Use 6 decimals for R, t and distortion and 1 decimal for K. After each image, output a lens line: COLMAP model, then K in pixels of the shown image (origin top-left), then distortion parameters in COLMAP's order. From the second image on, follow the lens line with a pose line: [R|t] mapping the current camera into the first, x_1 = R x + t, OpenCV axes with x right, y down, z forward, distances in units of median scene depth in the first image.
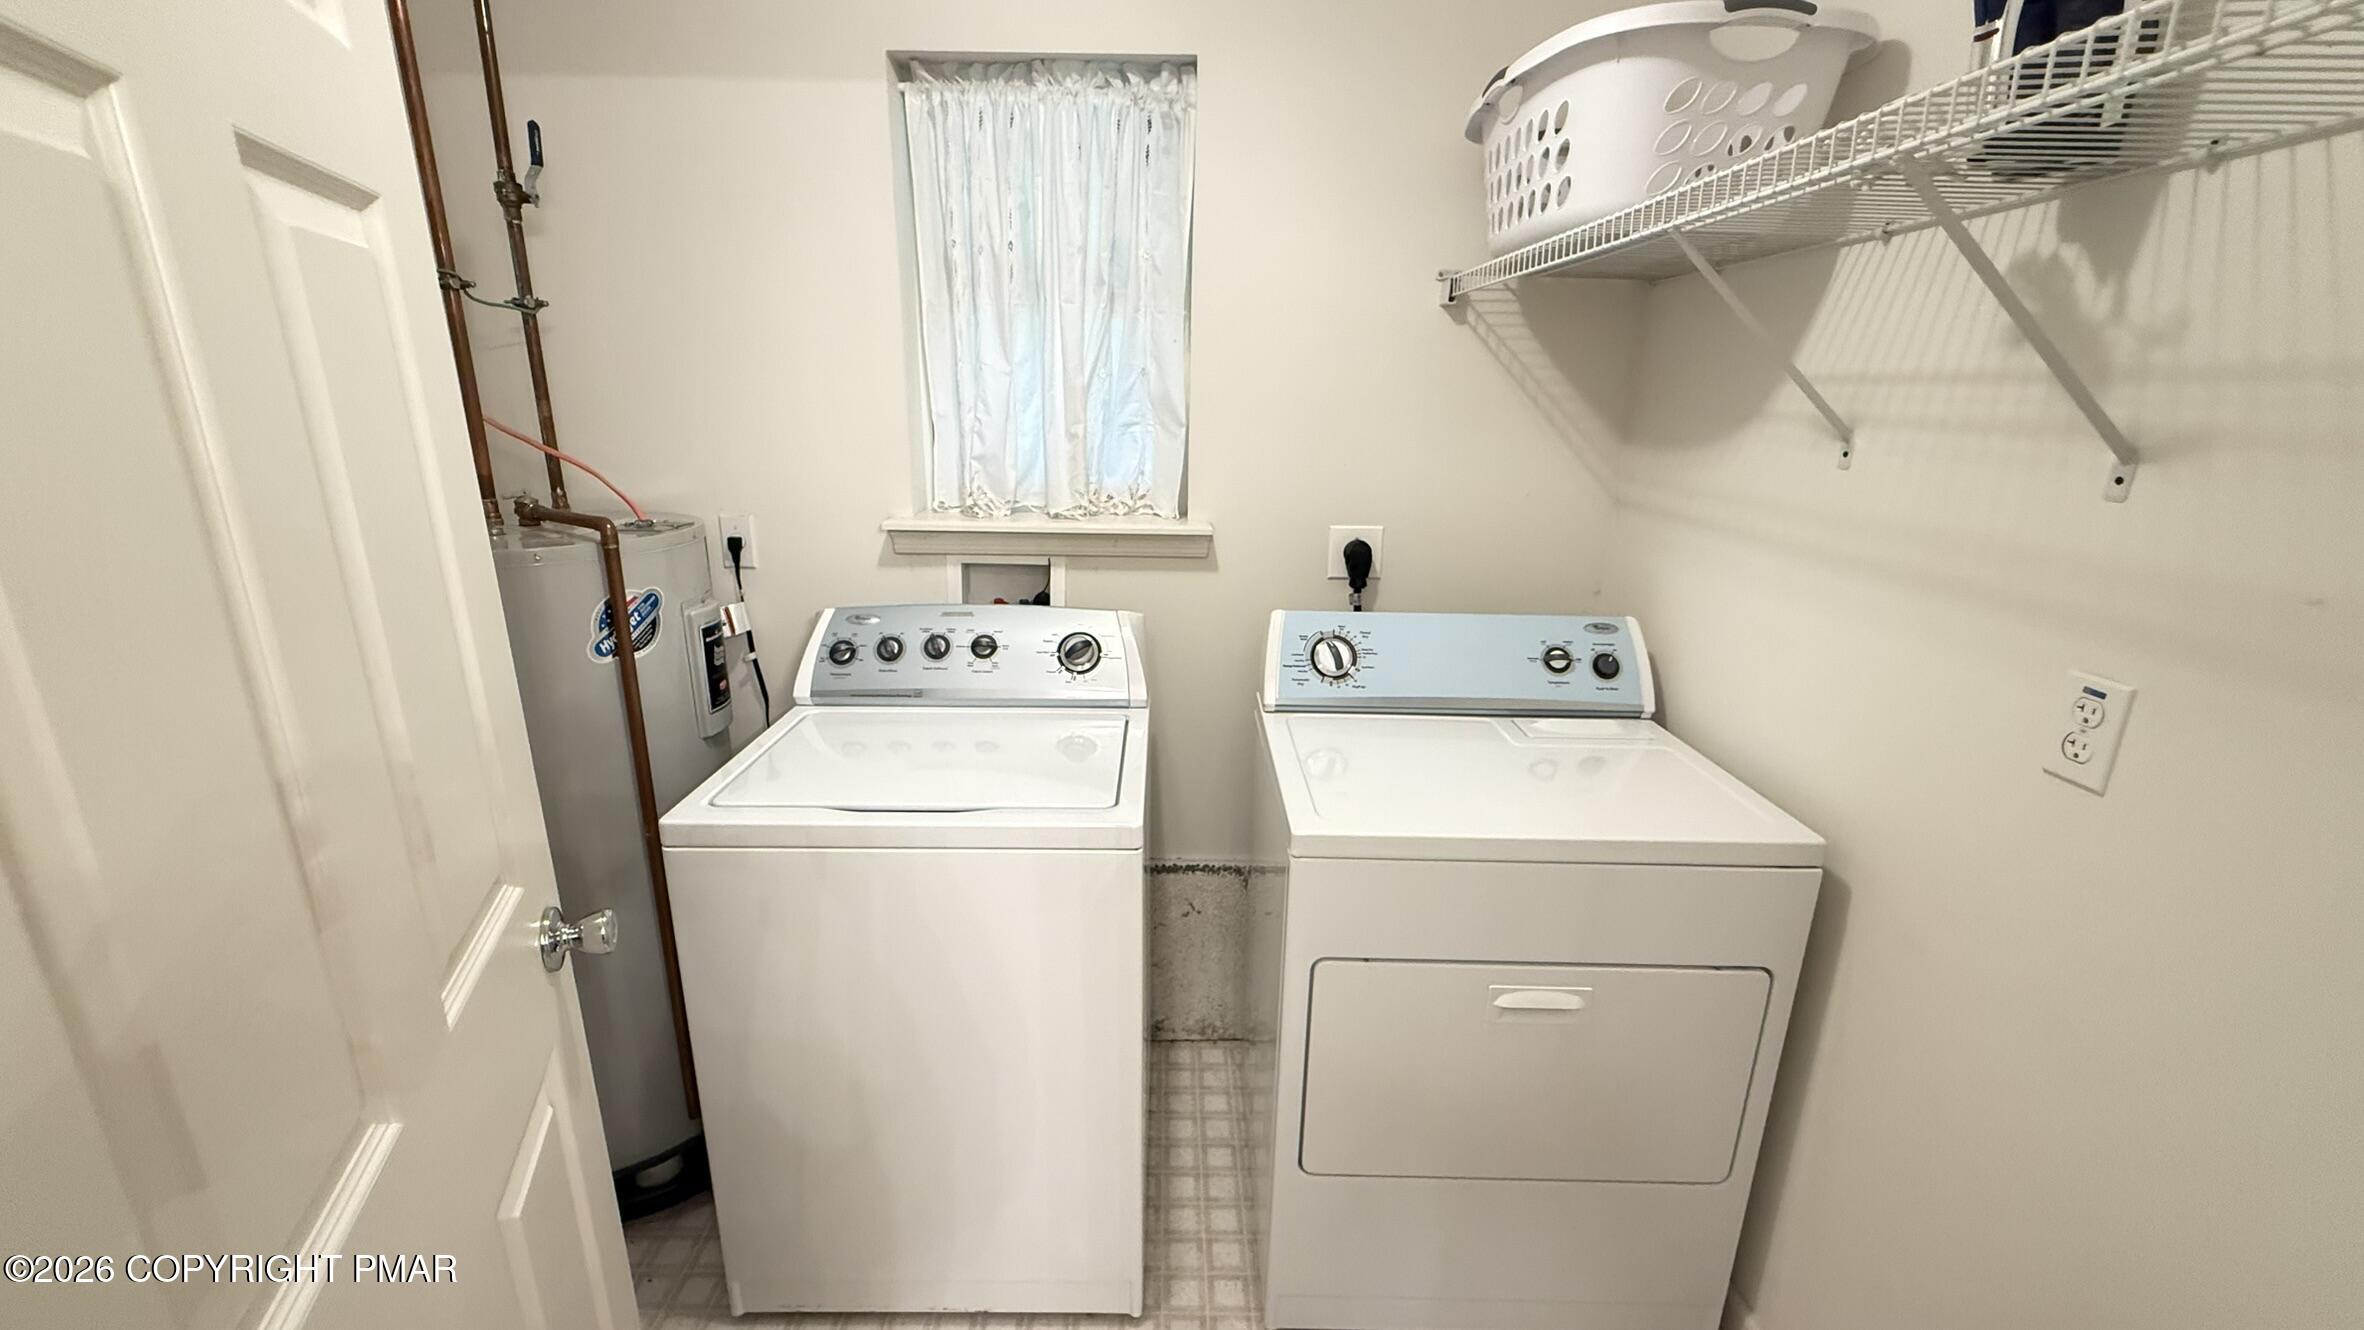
lens RADIAL K [[948.0, 0, 1180.8], [0, 948.0, 661.2], [0, 0, 1]] dist [0.001509, 0.000341]
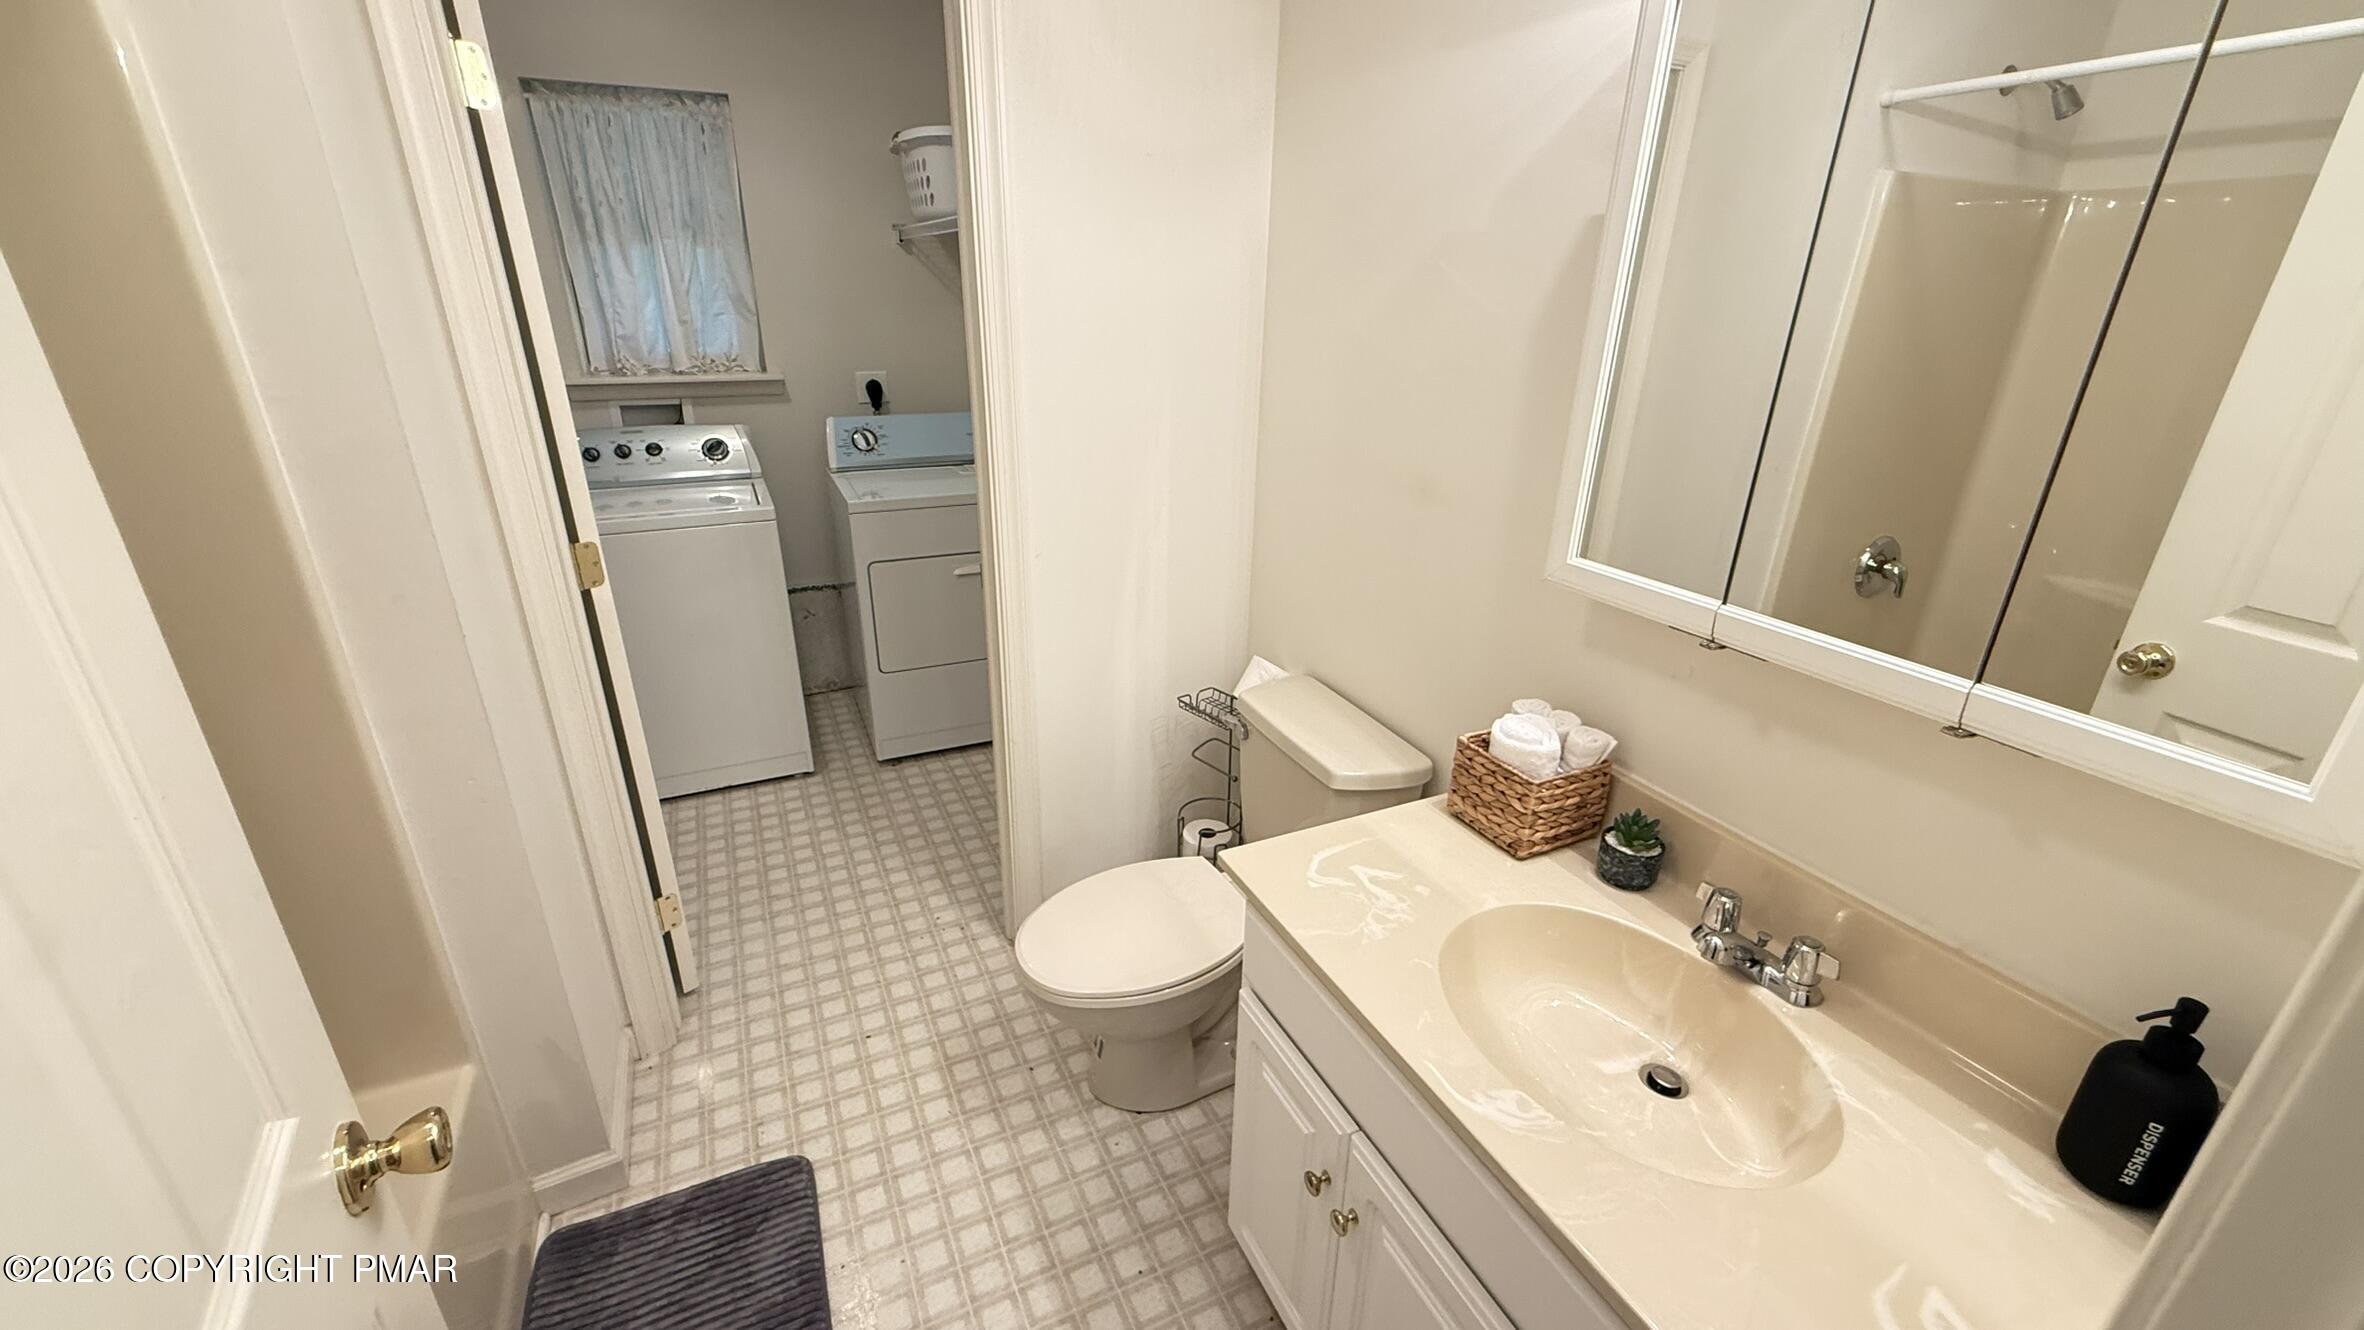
lens RADIAL K [[948.0, 0, 1176.5], [0, 948.0, 665.6], [0, 0, 1]] dist [0.001509, 0.000341]
pose [[0.908999, -0.159997, 0.384866, -0.067857], [0.115083, 0.983837, 0.137191, 0.232655], [-0.400596, -0.080415, 0.912719, -0.936766]]
